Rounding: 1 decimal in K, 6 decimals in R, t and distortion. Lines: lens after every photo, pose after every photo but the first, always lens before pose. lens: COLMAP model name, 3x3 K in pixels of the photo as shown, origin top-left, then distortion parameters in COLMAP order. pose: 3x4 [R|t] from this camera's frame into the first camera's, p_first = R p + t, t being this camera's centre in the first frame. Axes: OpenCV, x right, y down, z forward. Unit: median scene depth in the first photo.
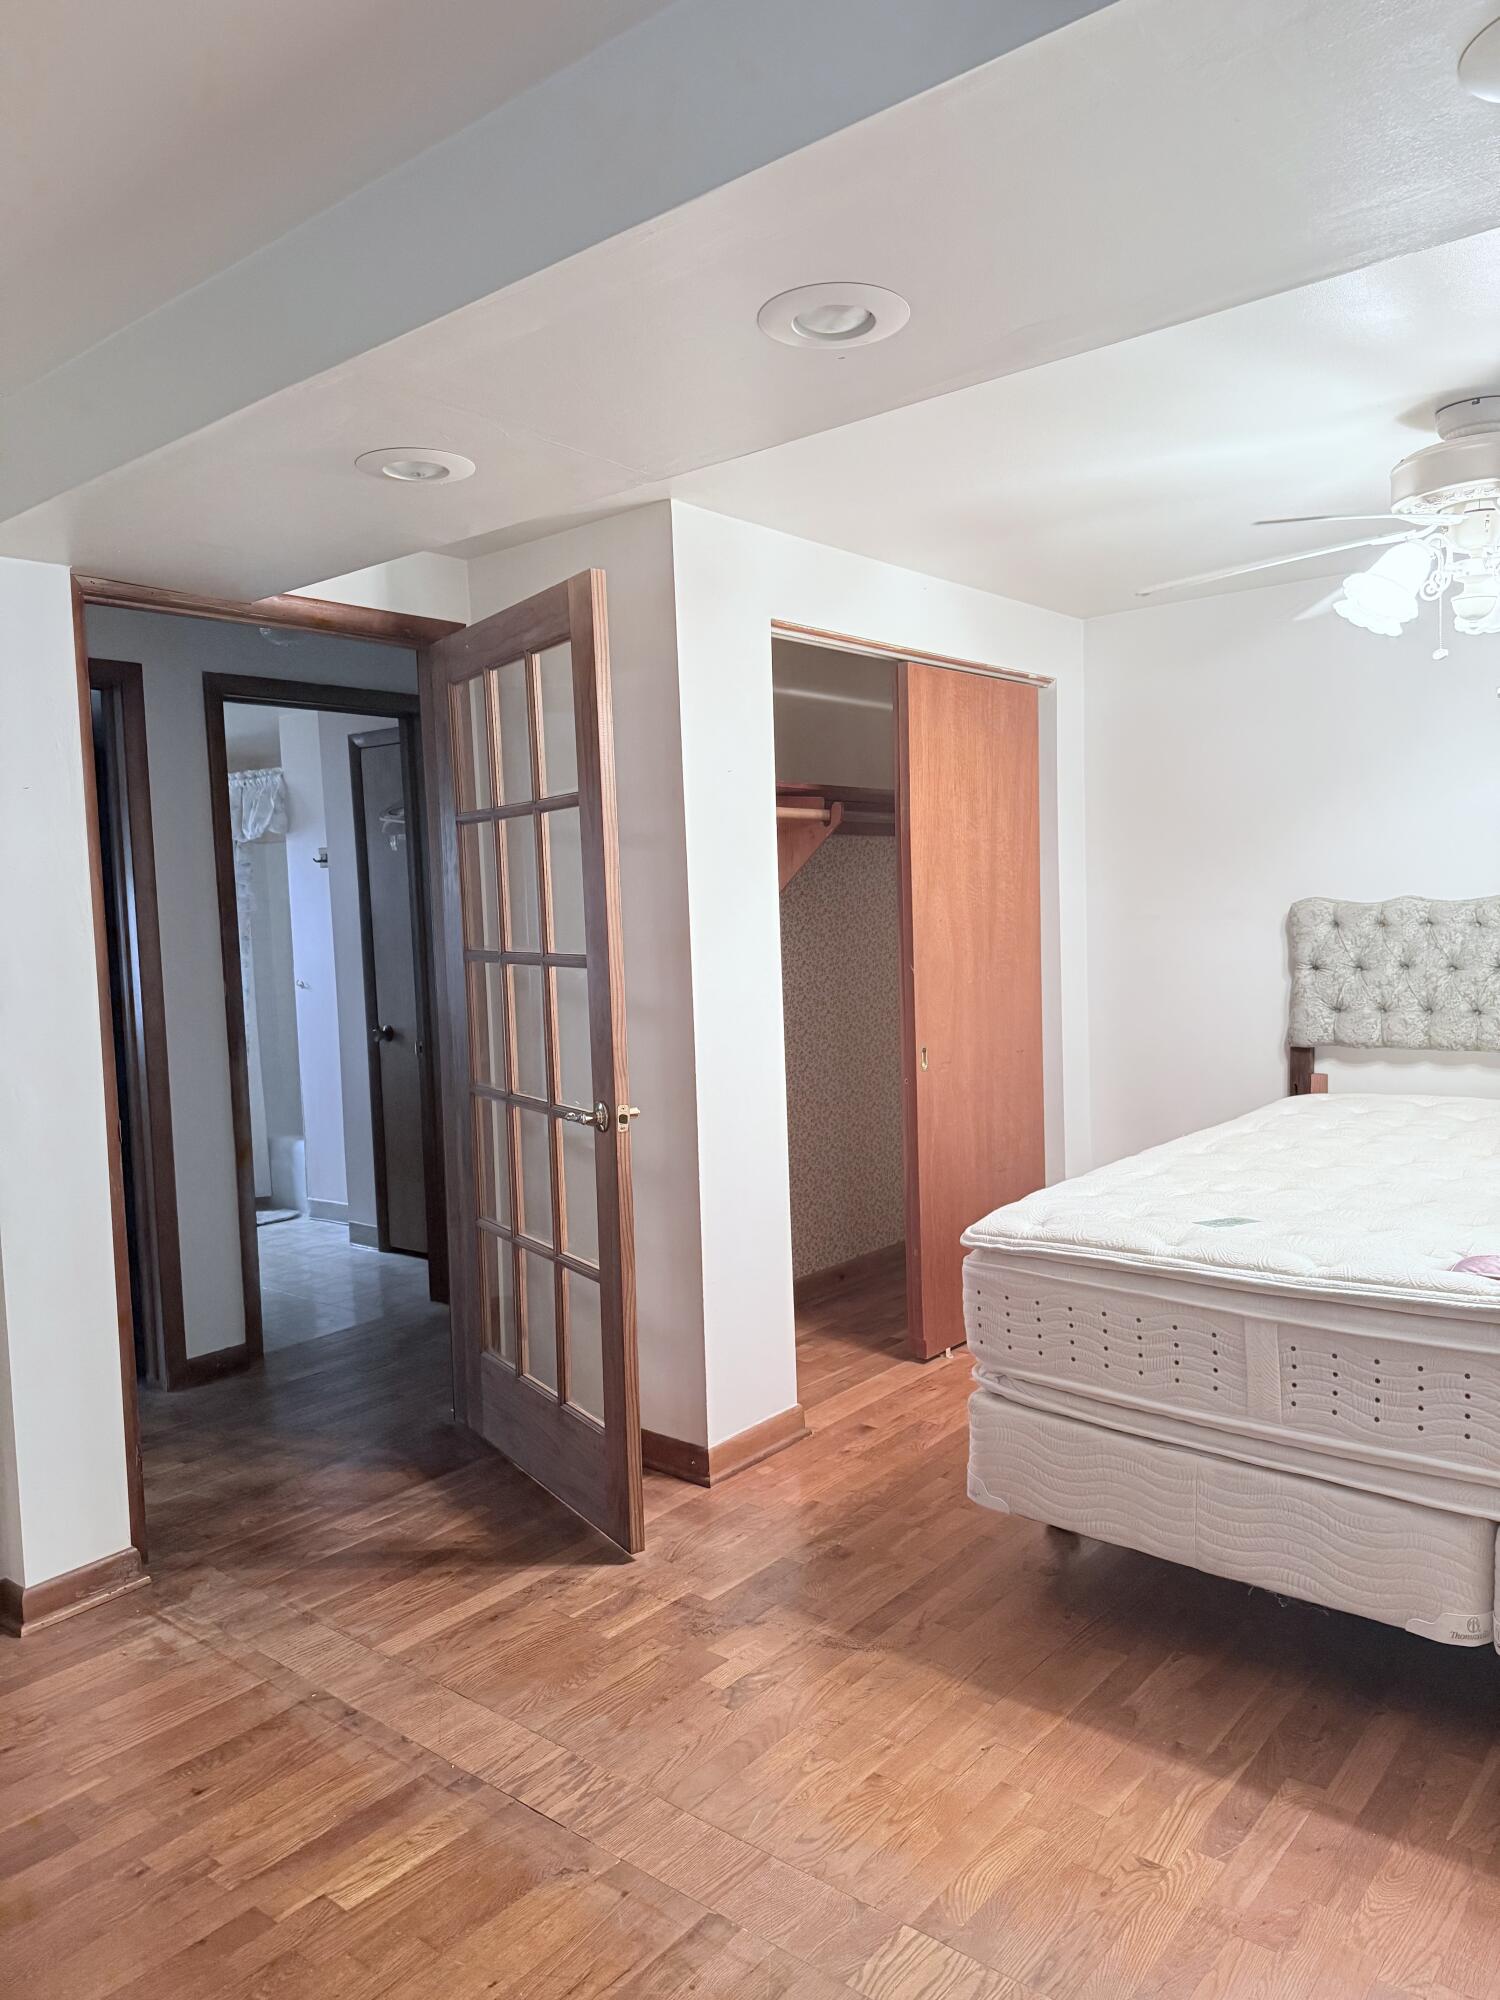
lens RADIAL K [[1354.3, 0, 854.0], [0, 1354.3, 1001.6], [0, 0, 1]] dist [0.059102, -0.071657]
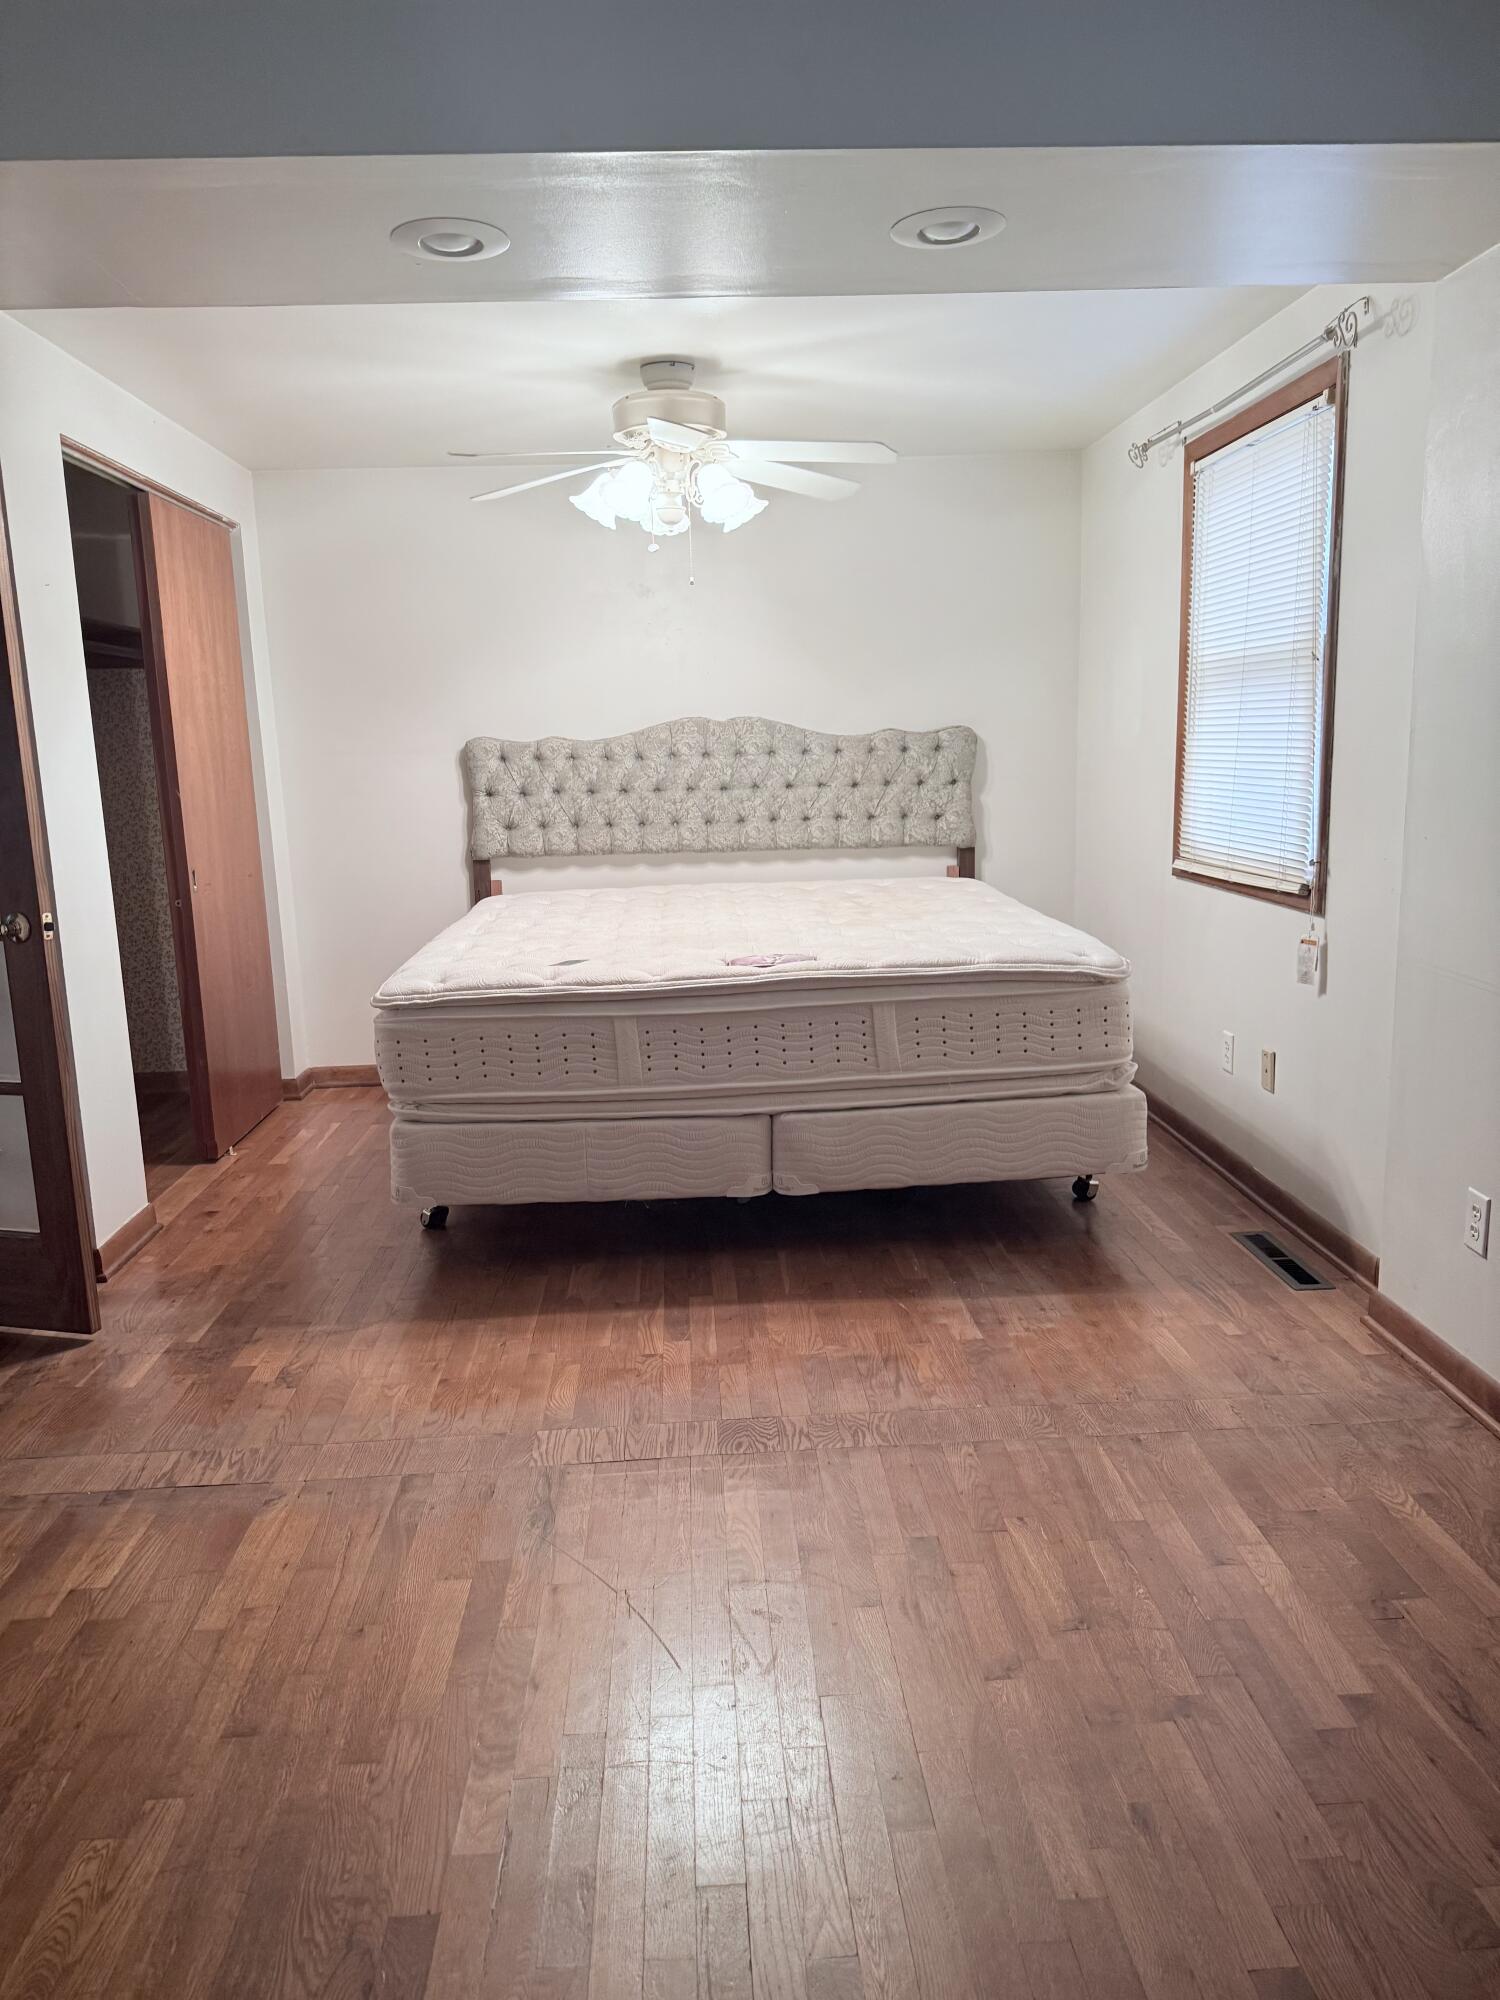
lens RADIAL K [[1359.8, 0, 750.0], [0, 1359.8, 1000.0], [0, 0, 1]] dist [0.080961, -0.154074]
pose [[0.737427, -0.108057, 0.666728, -0.368187], [0.052362, 0.993295, 0.103069, 0.049701], [-0.673395, -0.041094, 0.738140, -0.094532]]
